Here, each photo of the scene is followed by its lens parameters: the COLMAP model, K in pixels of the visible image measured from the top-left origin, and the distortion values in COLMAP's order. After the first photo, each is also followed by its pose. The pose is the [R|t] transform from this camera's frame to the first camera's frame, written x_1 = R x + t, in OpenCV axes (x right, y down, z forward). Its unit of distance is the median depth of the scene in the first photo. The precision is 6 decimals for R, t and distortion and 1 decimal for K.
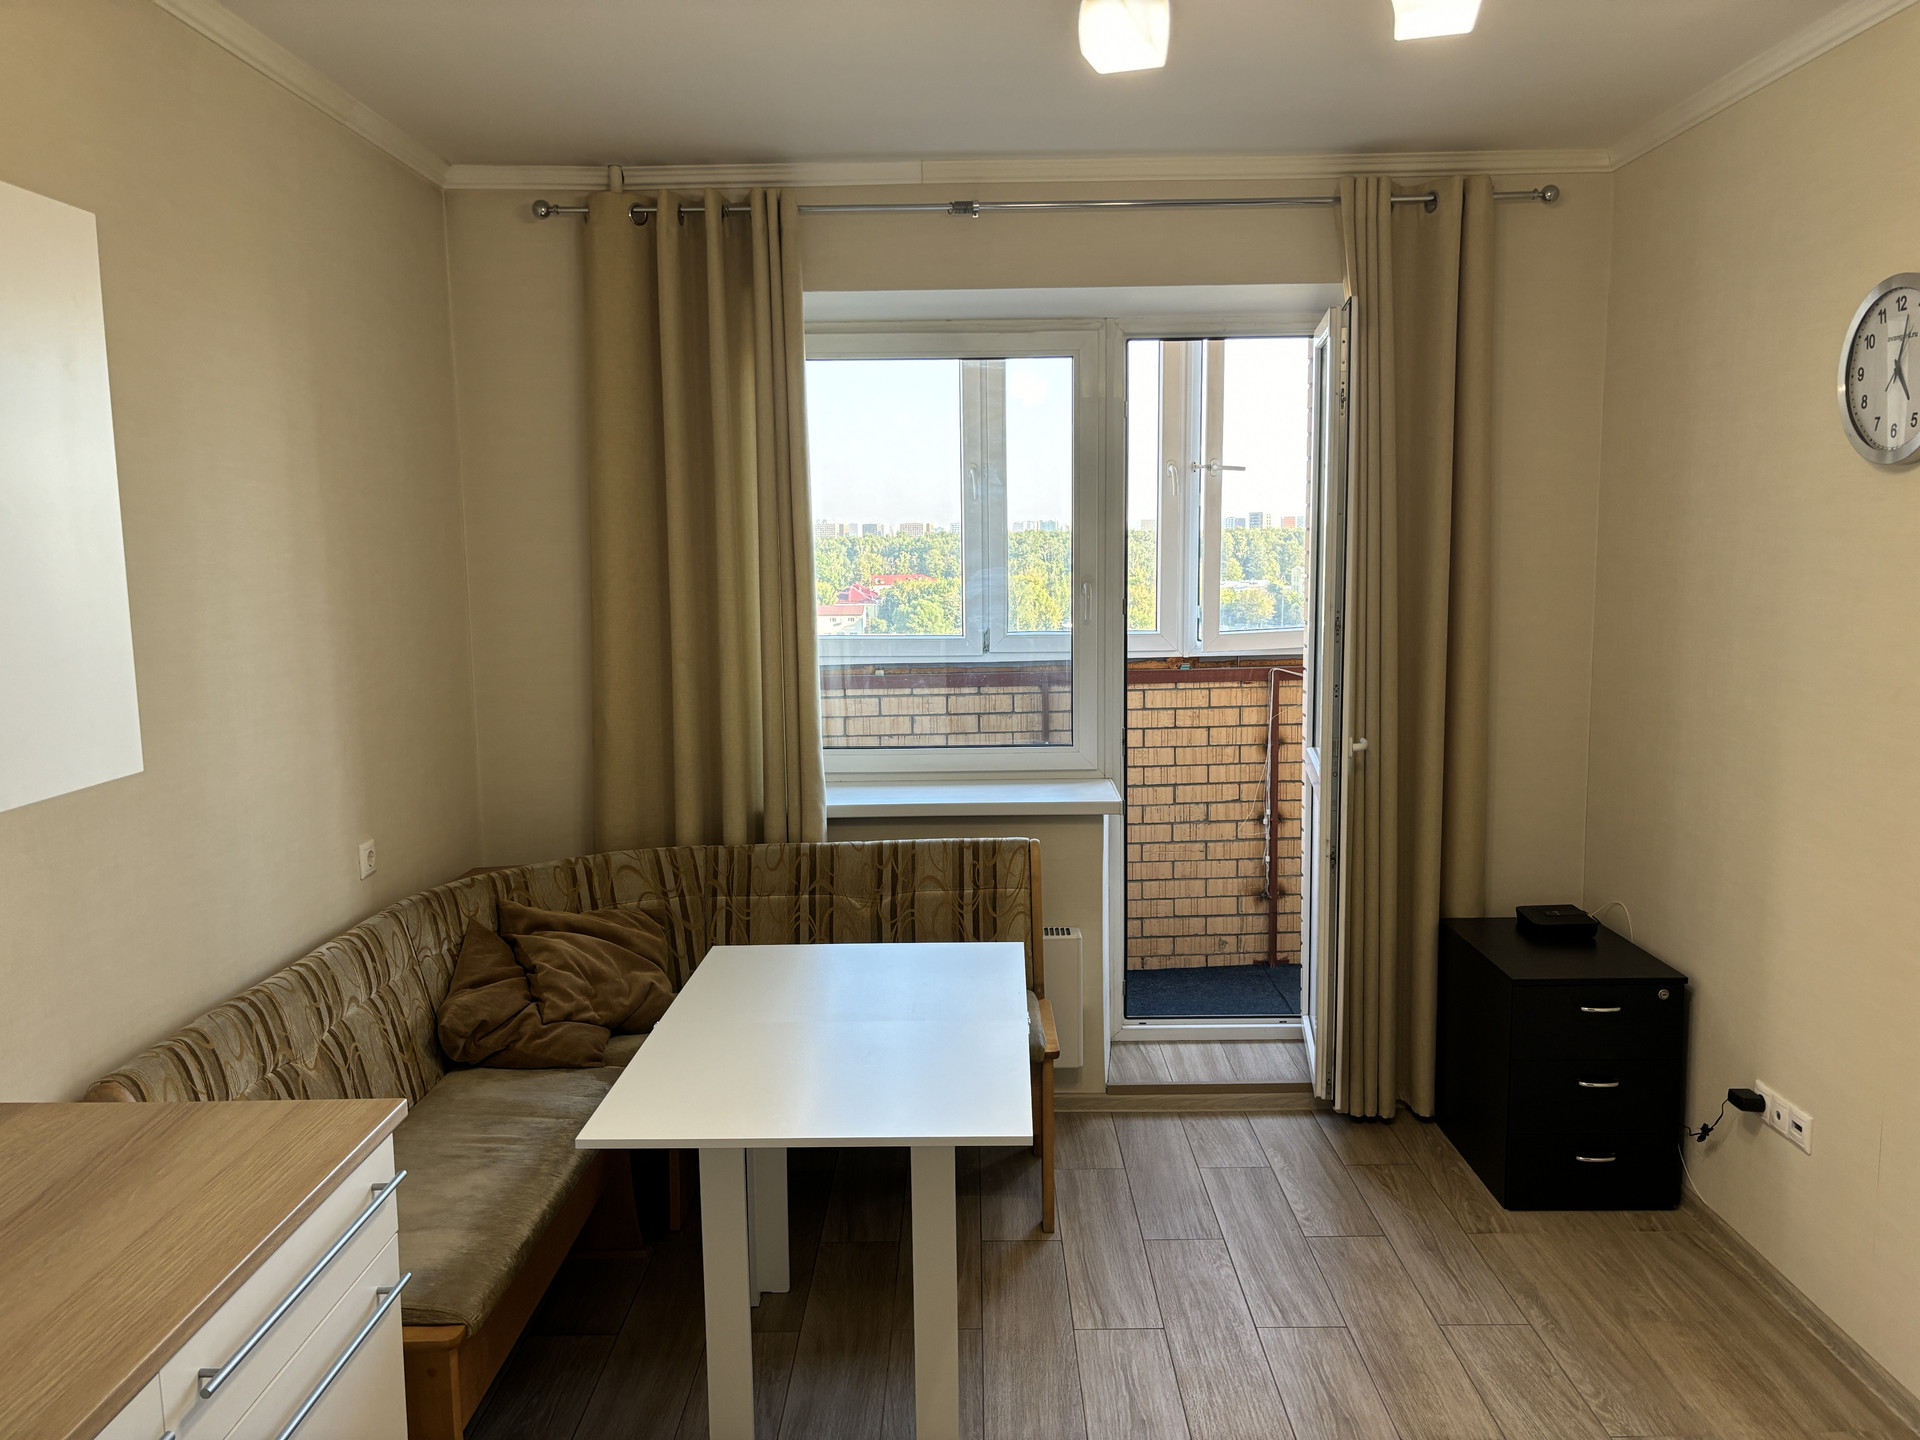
lens RADIAL K [[1426.9, 0, 961.2], [0, 1426.9, 707.3], [0, 0, 1]] dist [0.009782, -0.017049]
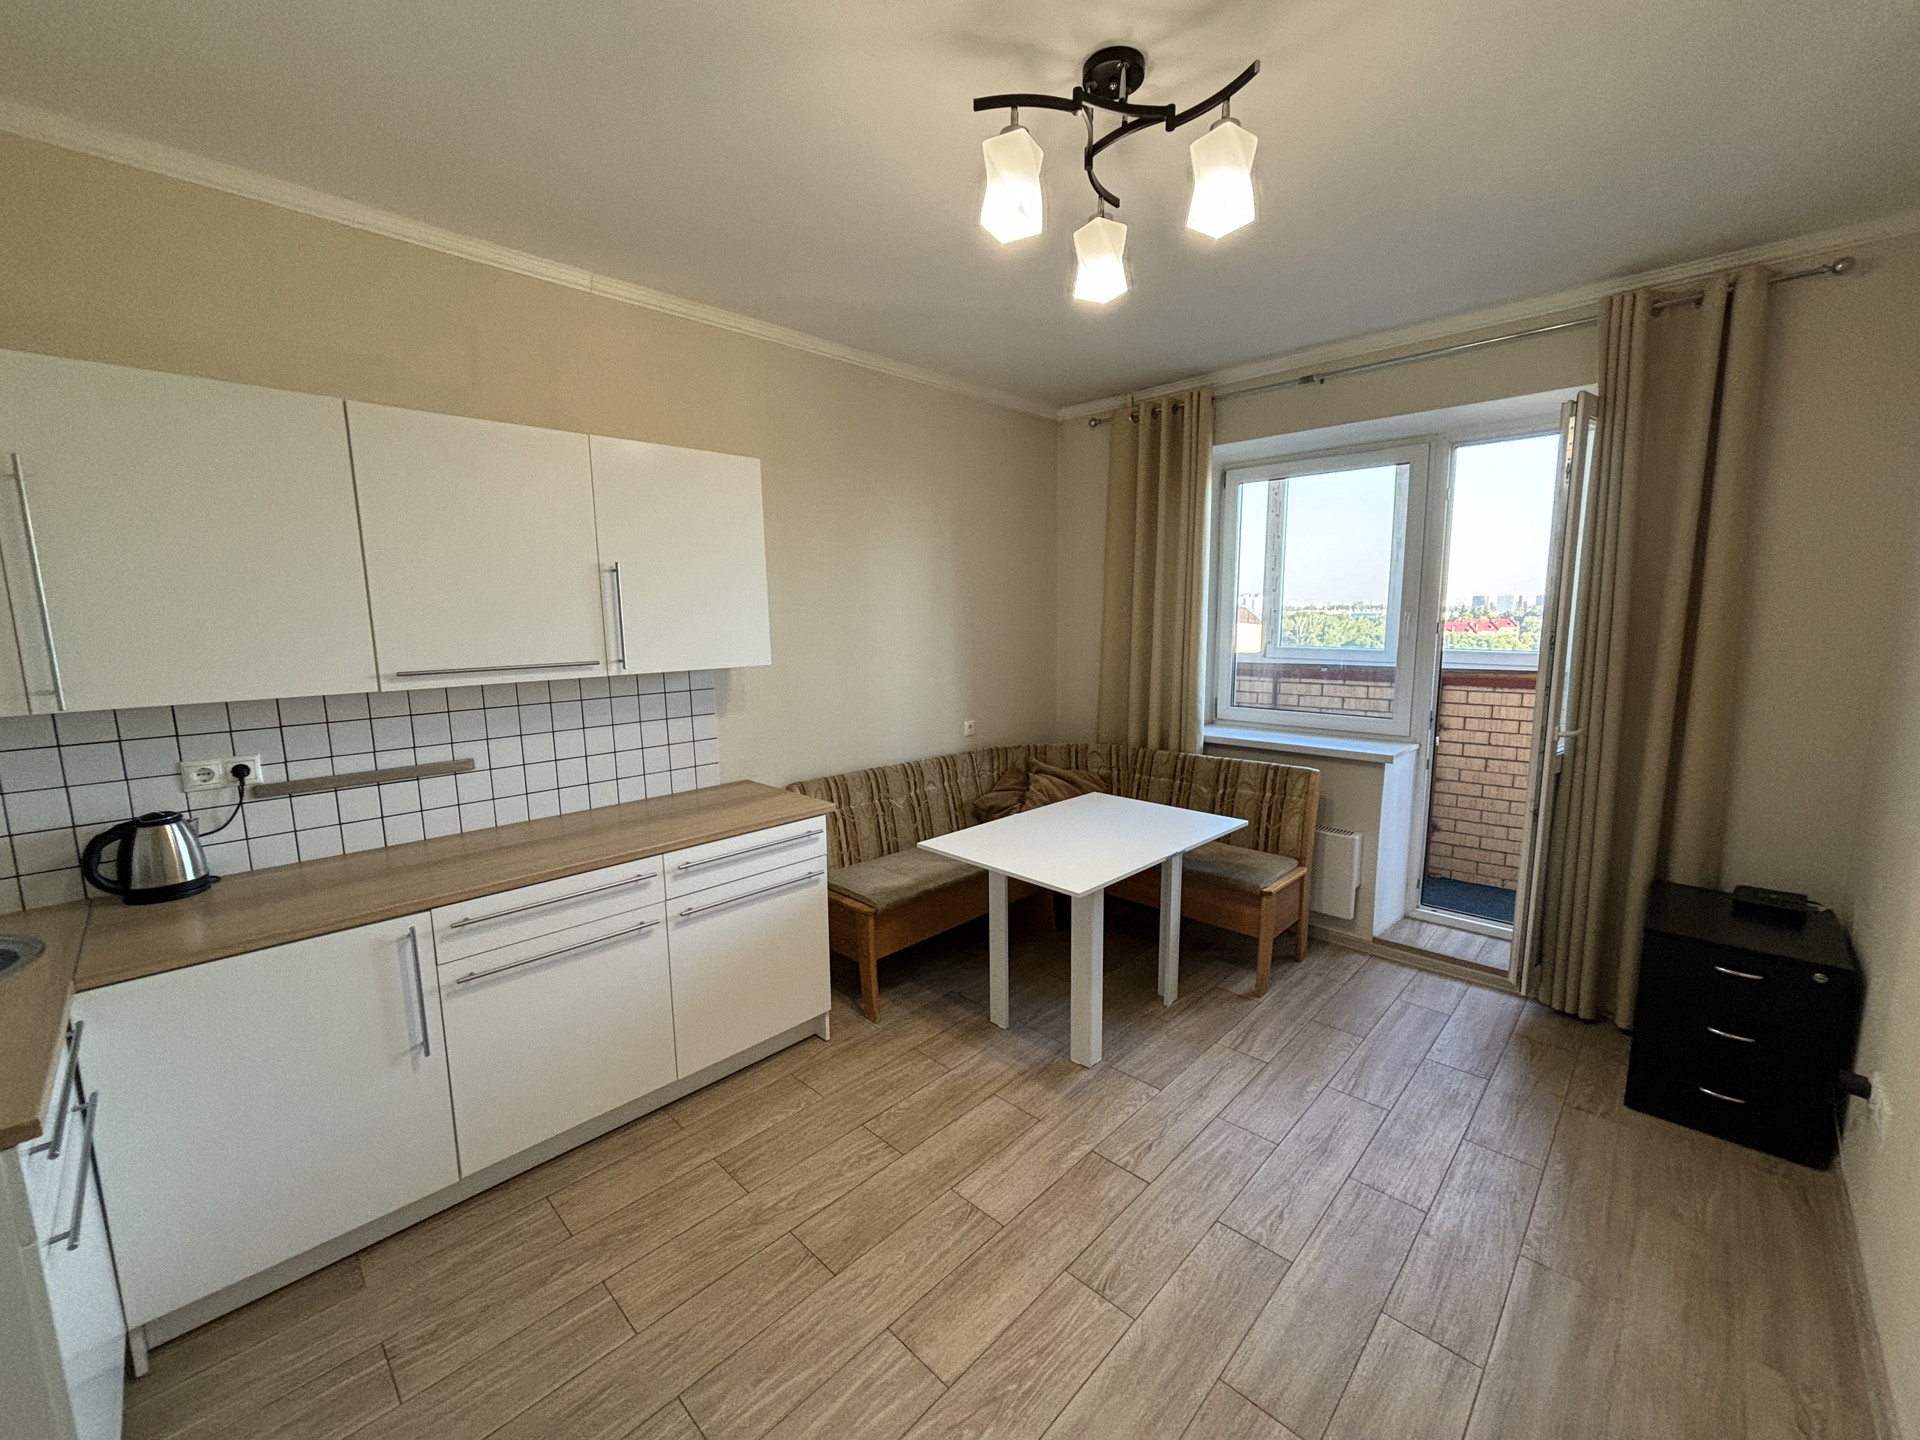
lens RADIAL K [[771.5, 0, 956.9], [0, 771.5, 727.8], [0, 0, 1]] dist [-0.001282, -0.000414]
pose [[0.717767, 0.110593, -0.687445, 0.355687], [-0.078089, 0.993862, 0.078355, 0.007757], [0.691891, -0.002559, 0.721998, 0.081814]]
